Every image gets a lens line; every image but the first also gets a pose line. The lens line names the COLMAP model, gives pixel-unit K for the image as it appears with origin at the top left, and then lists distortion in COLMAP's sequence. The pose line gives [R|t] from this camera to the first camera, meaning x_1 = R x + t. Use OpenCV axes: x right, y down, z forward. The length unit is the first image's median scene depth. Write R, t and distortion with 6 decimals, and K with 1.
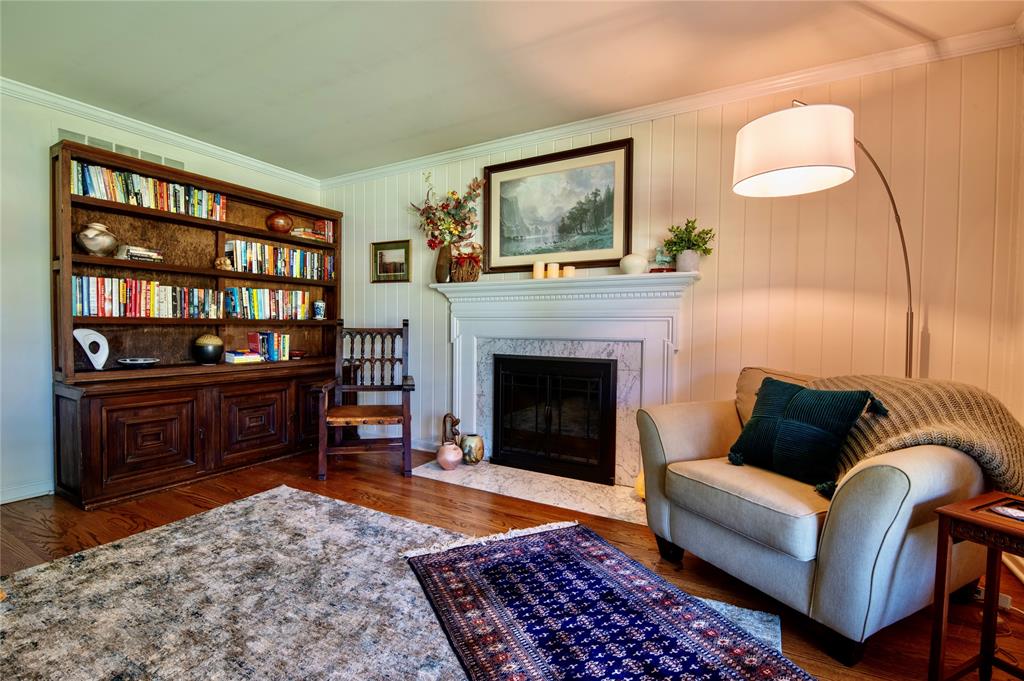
lens RADIAL K [[468.0, 0, 510.3], [0, 468.0, 339.5], [0, 0, 1]] dist [-0.009241, -0.000359]
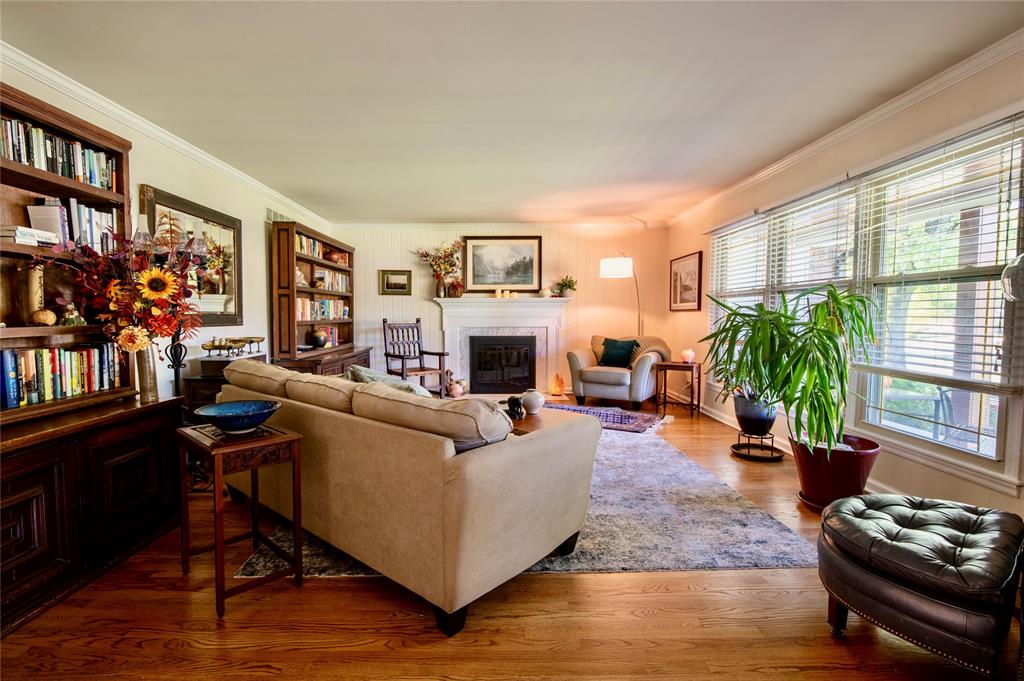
lens RADIAL K [[494.3, 0, 510.5], [0, 494.3, 342.4], [0, 0, 1]] dist [-0.004846, -0.001014]
pose [[0.849108, -0.041989, 0.526548, -1.008948], [0.025041, 0.998915, 0.039277, -0.017704], [-0.527625, -0.020165, 0.849238, -0.832359]]
